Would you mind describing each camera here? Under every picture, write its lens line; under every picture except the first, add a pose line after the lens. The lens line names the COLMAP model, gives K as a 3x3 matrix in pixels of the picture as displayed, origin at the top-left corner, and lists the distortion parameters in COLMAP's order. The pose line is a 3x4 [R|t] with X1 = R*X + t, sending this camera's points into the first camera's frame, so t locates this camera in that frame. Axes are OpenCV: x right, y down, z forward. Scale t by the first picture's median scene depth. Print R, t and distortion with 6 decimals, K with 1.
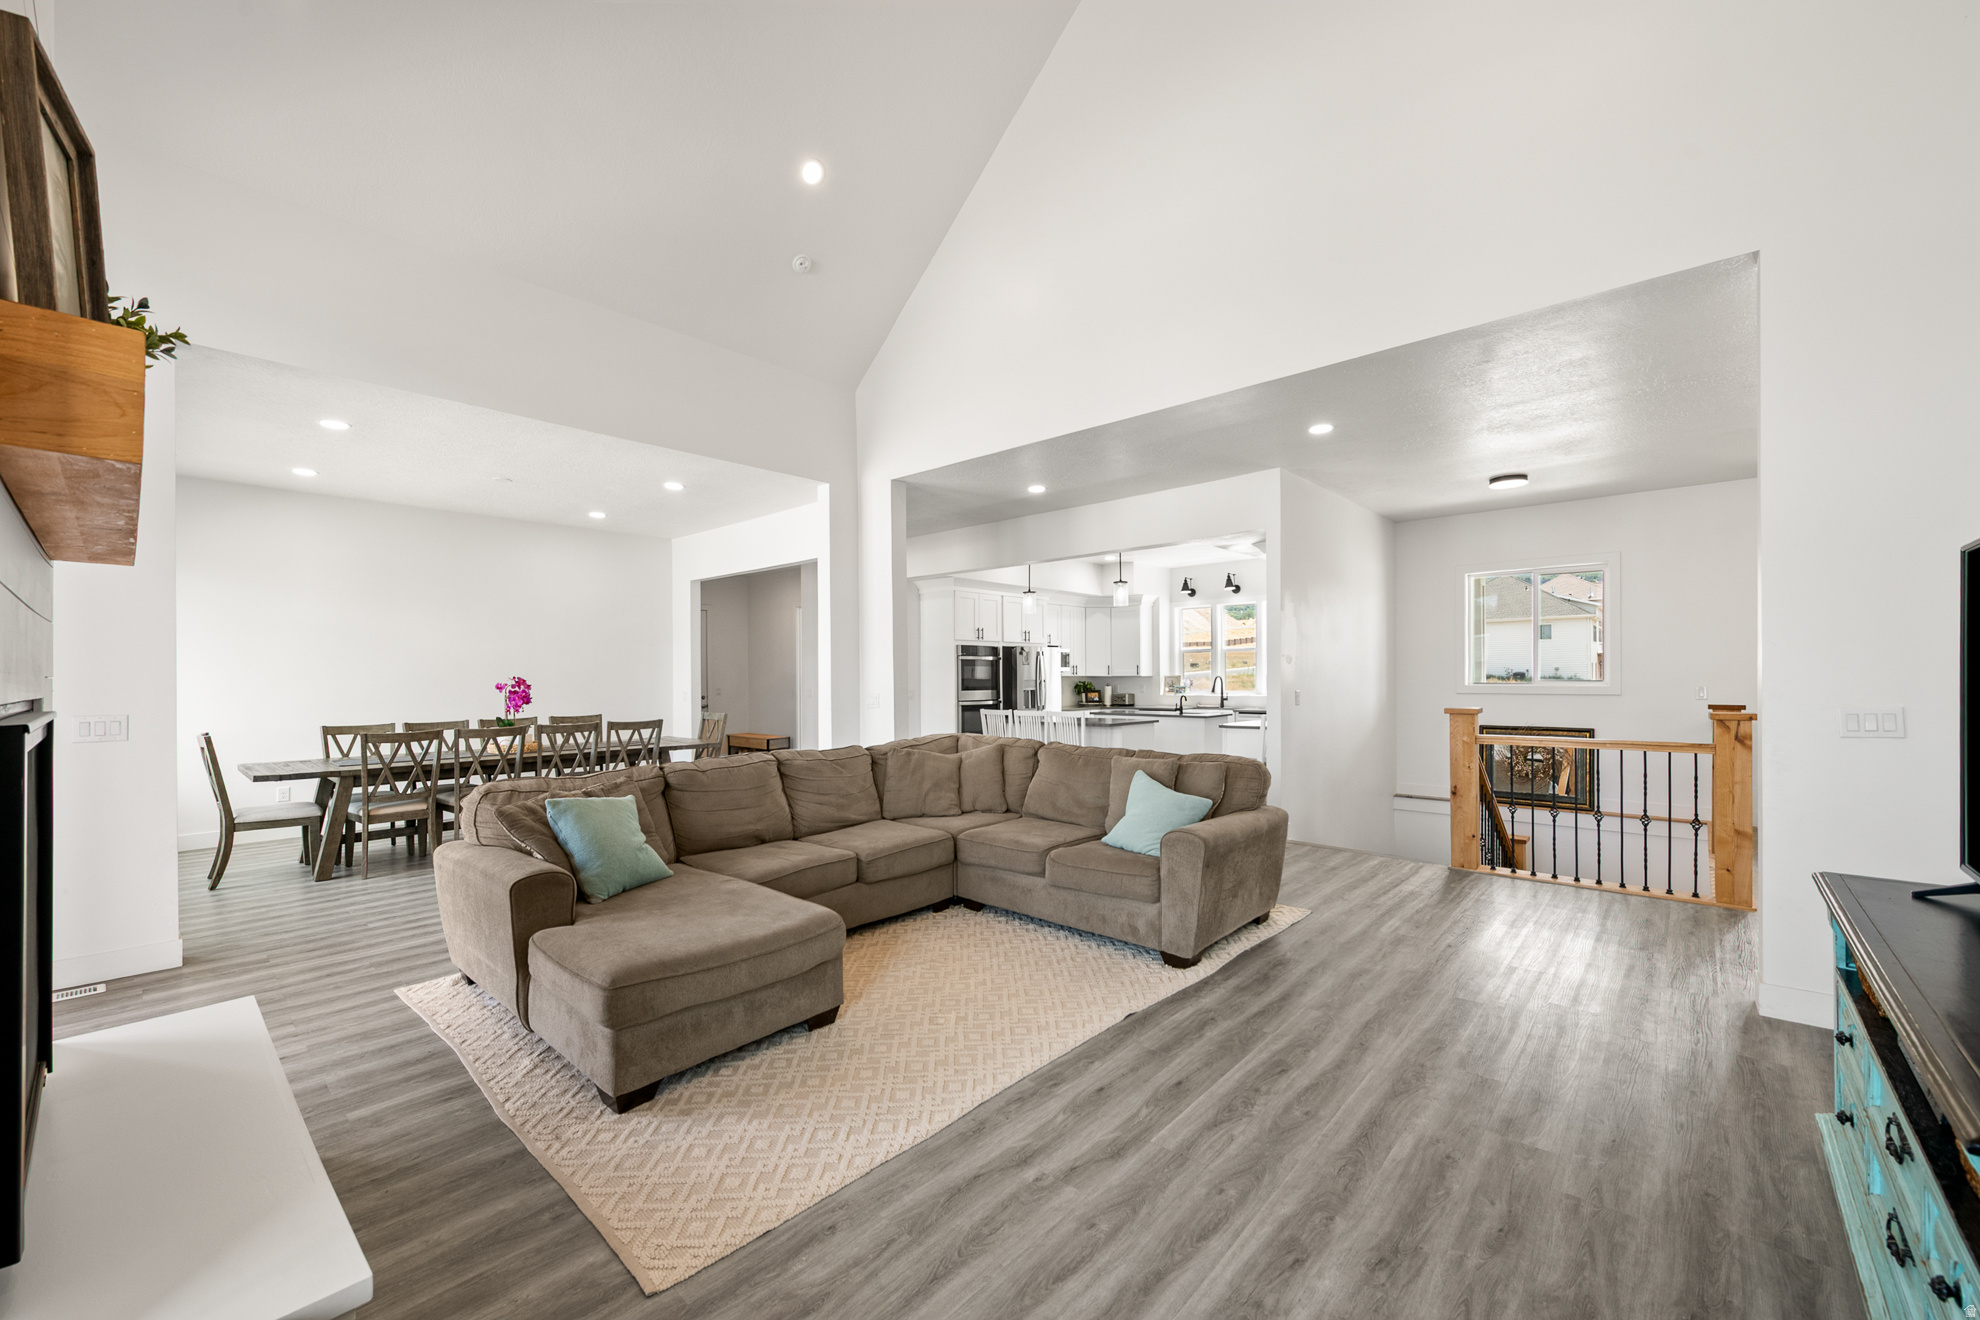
lens RADIAL K [[788.6, 0, 937.0], [0, 788.6, 636.6], [0, 0, 1]] dist [0.011533, 0.000015]
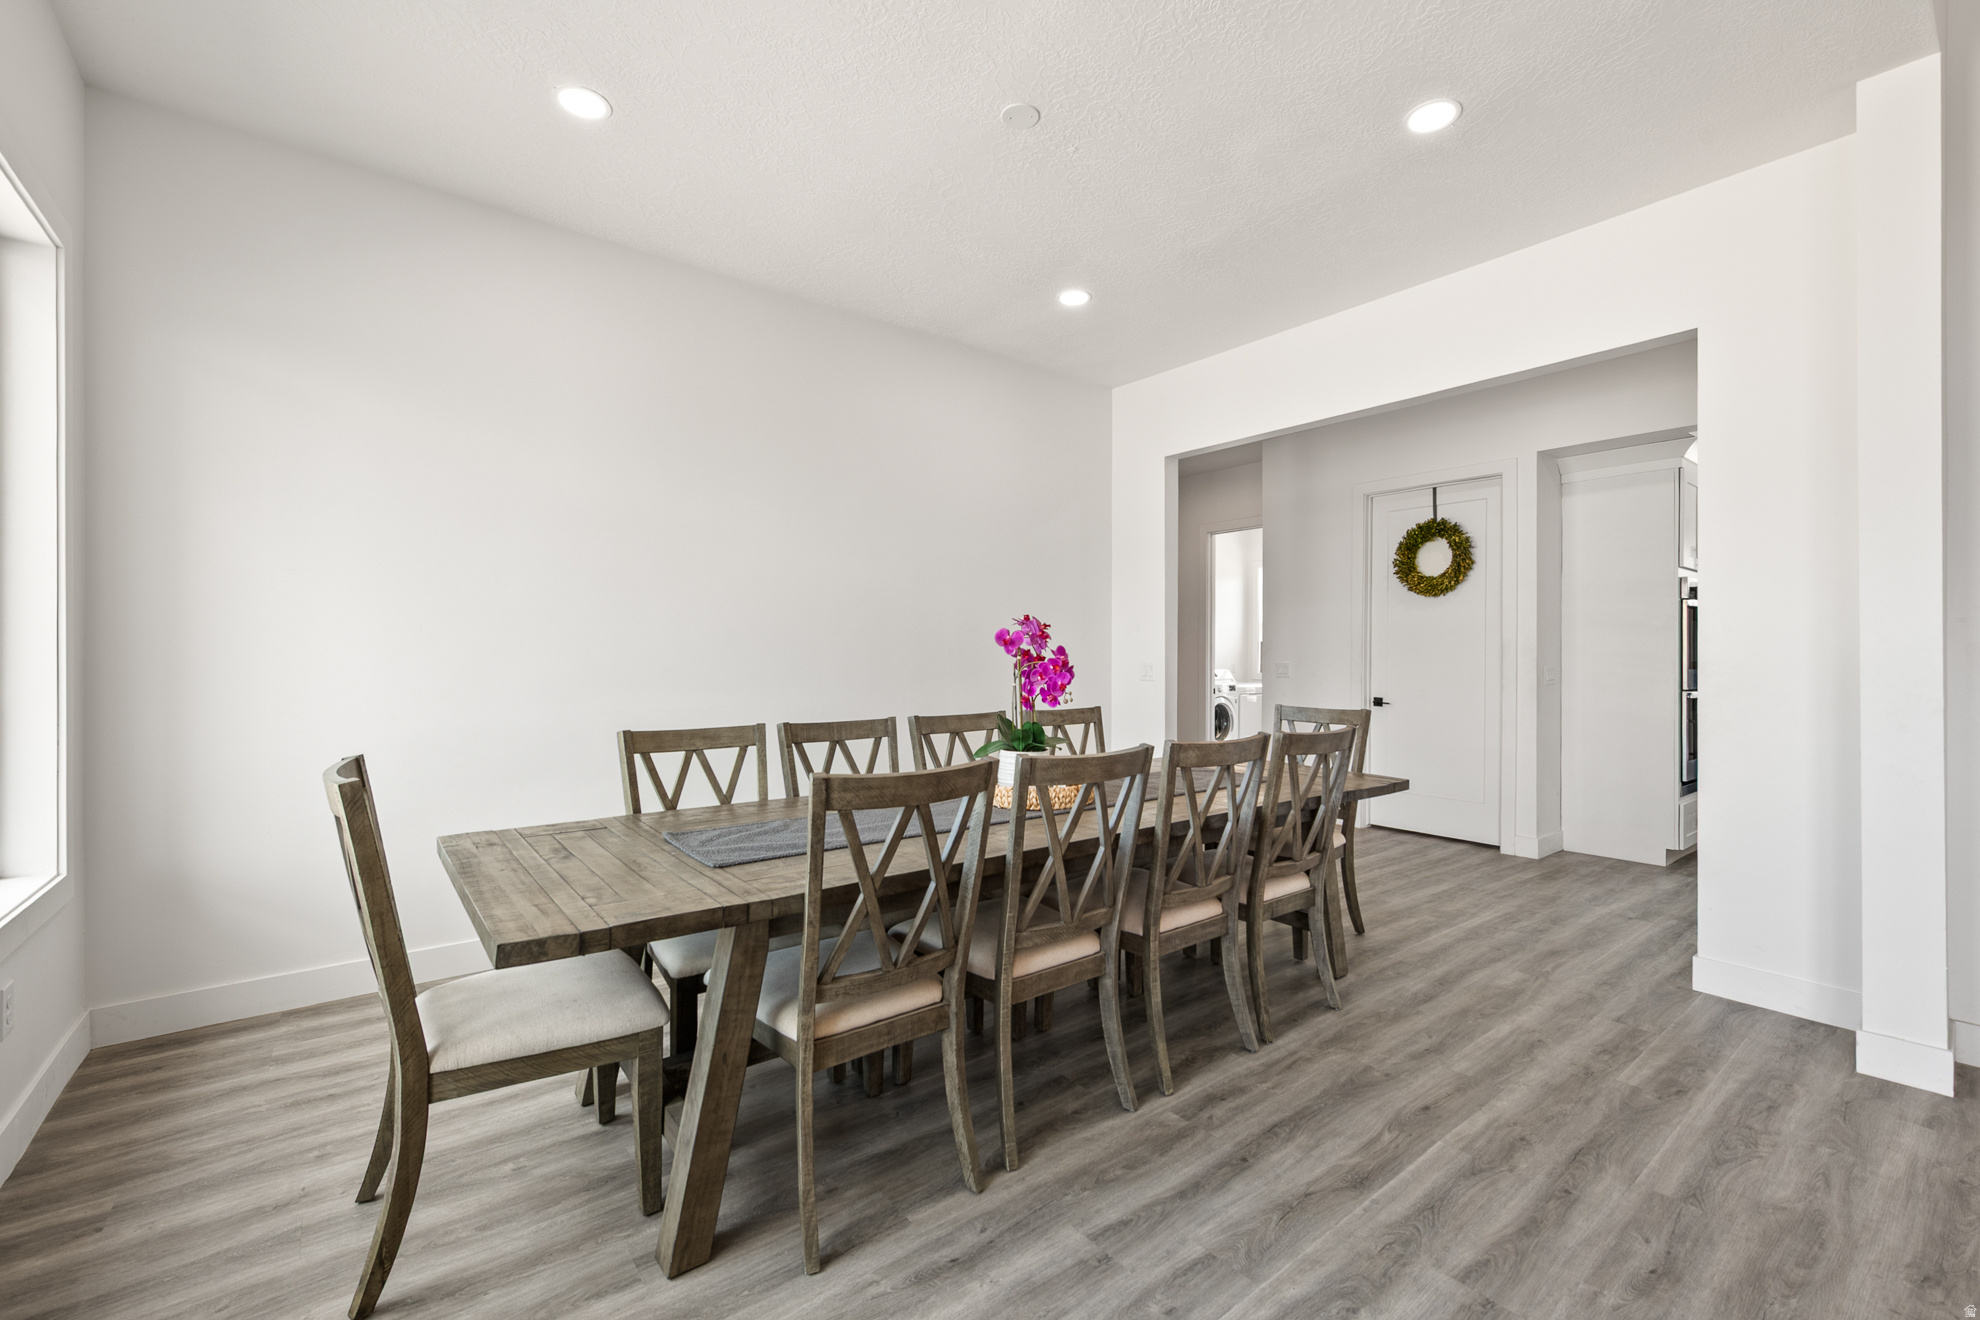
lens RADIAL K [[836.0, 0, 990.0], [0, 836.0, 660.0], [0, 0, 1]] dist [0.000202, 0.000026]
pose [[0.993060, 0.014812, -0.116670, -0.275715], [-0.007104, 0.997781, 0.066208, 0.025188], [0.117392, -0.064919, 0.990961, 0.311910]]
